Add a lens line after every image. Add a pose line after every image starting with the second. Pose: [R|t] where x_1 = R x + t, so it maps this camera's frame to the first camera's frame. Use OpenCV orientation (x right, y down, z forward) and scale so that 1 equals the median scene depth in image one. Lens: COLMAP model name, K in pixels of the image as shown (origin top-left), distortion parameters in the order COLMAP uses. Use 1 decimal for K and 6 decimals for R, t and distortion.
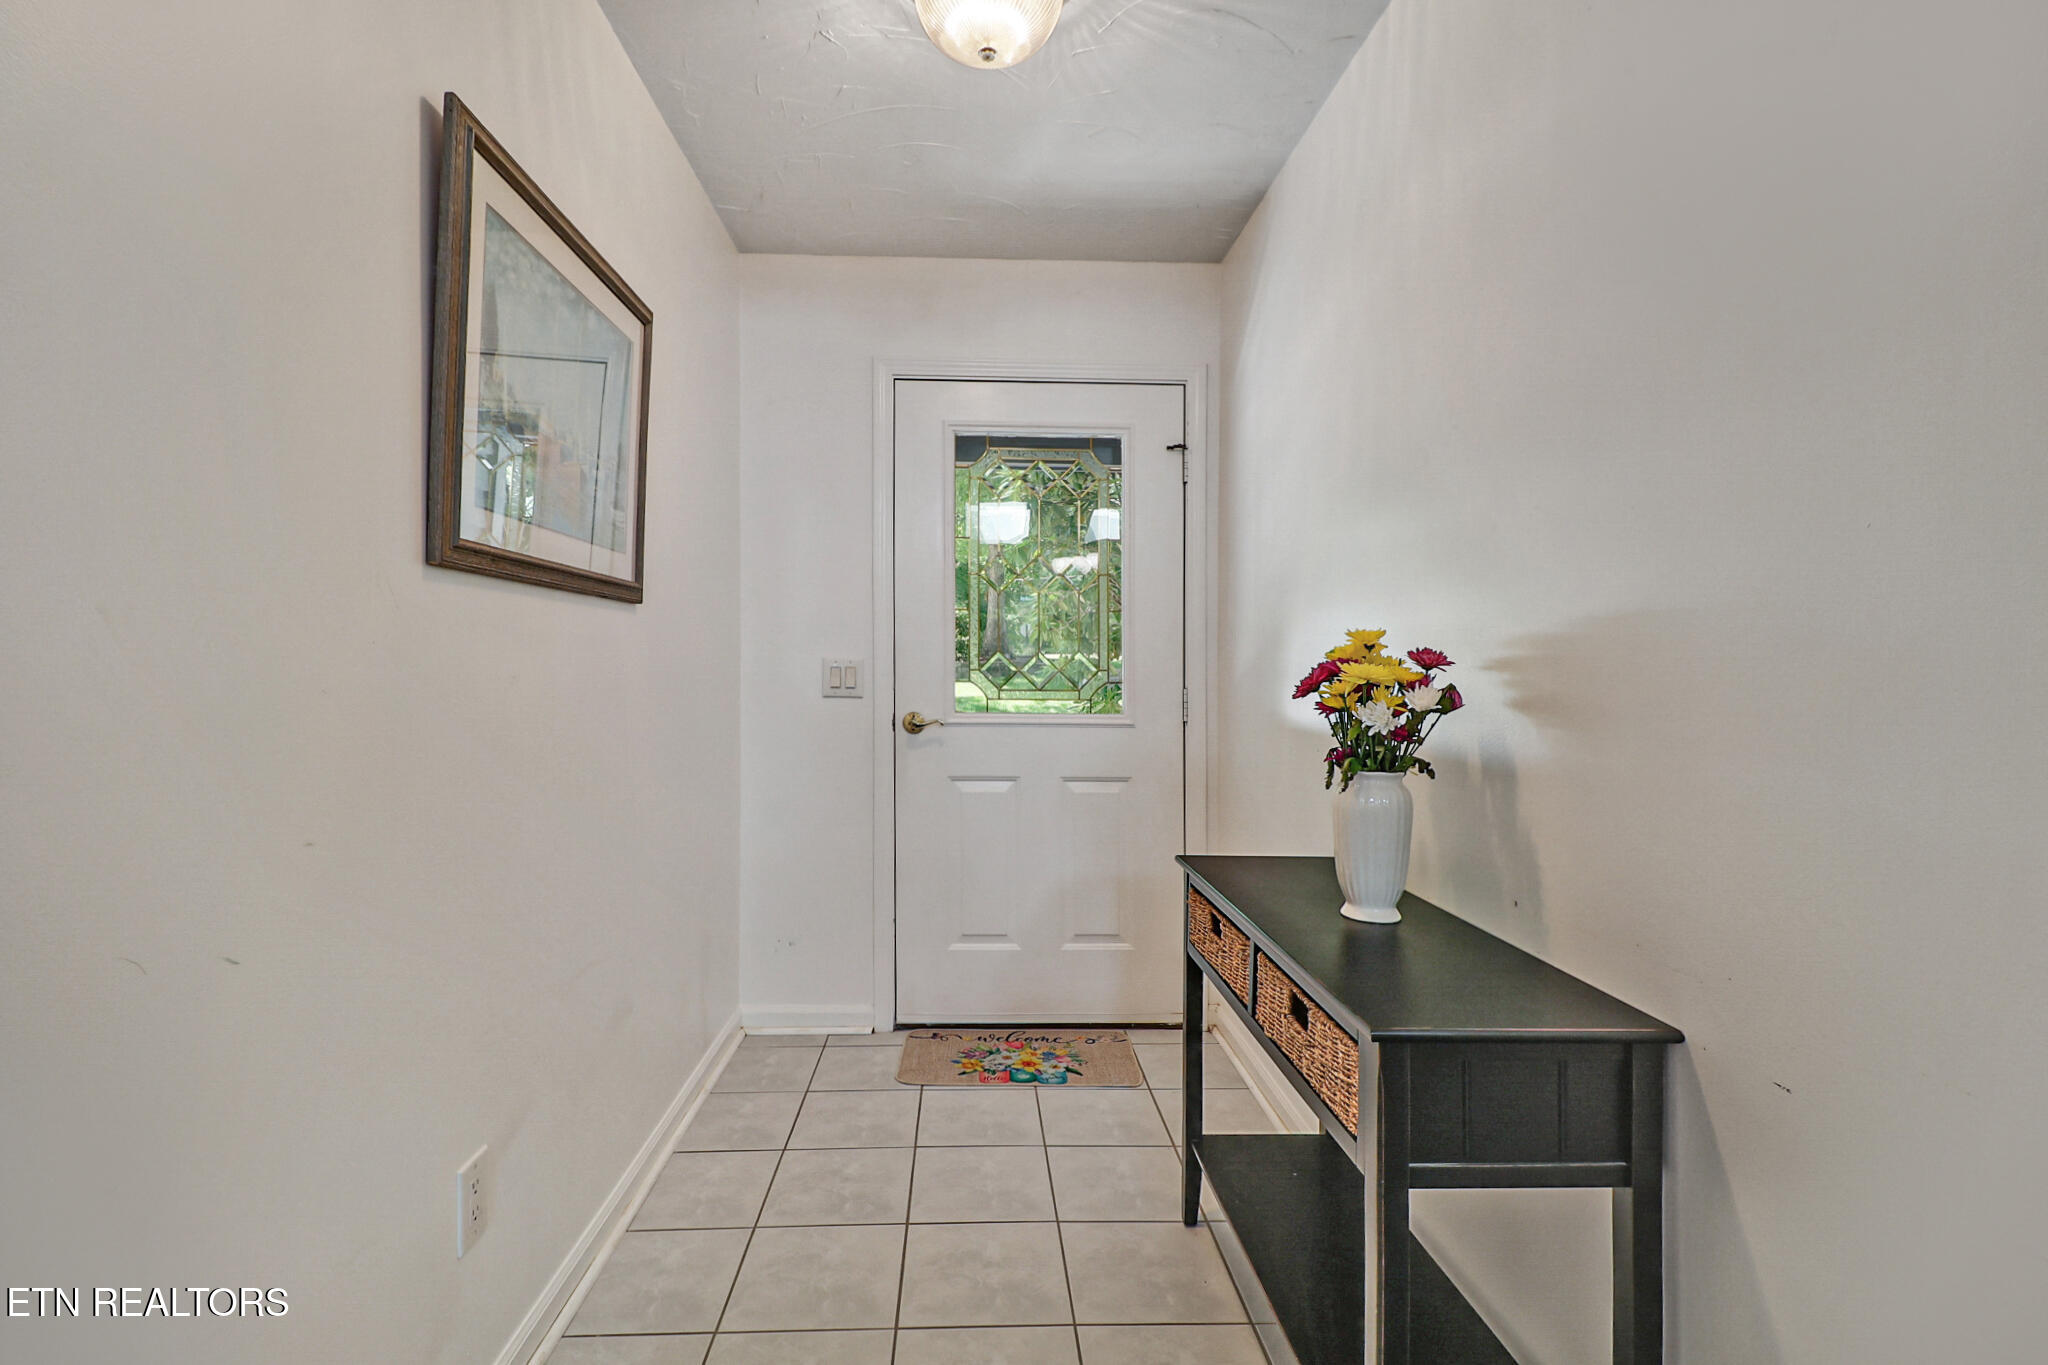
lens RADIAL K [[951.5, 0, 1022.7], [0, 951.5, 673.3], [0, 0, 1]] dist [-0.004851, -0.000750]
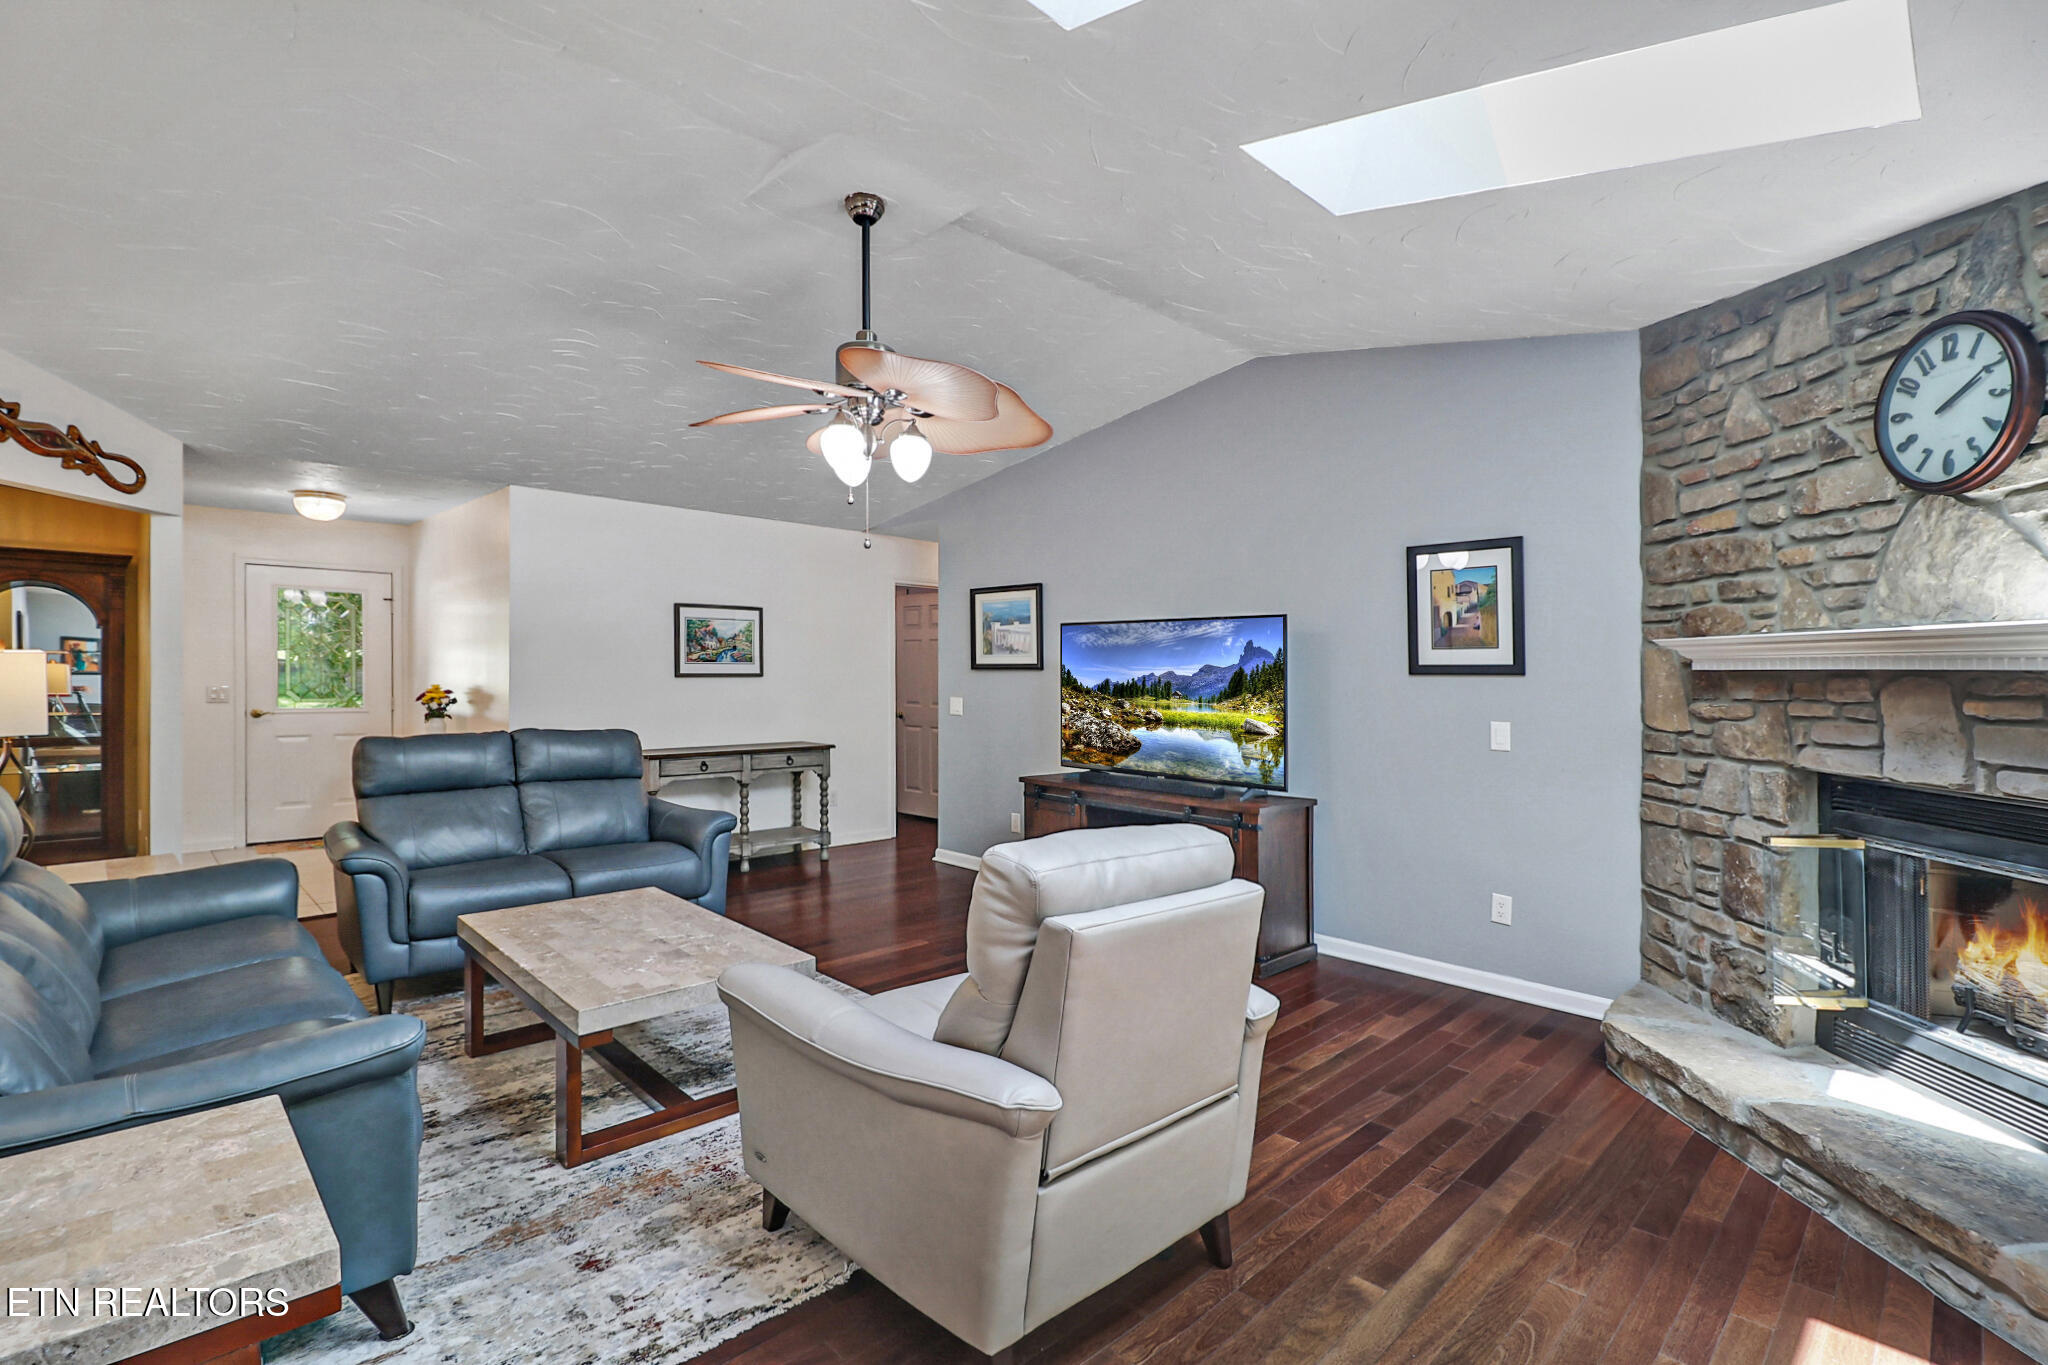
lens RADIAL K [[951.5, 0, 1012.3], [0, 951.5, 685.8], [0, 0, 1]] dist [-0.004851, -0.000750]
pose [[0.755735, -0.013684, 0.654735, -0.456683], [-0.002324, 0.999719, 0.023576, -0.145126], [-0.654874, -0.019338, 0.755491, -3.823258]]
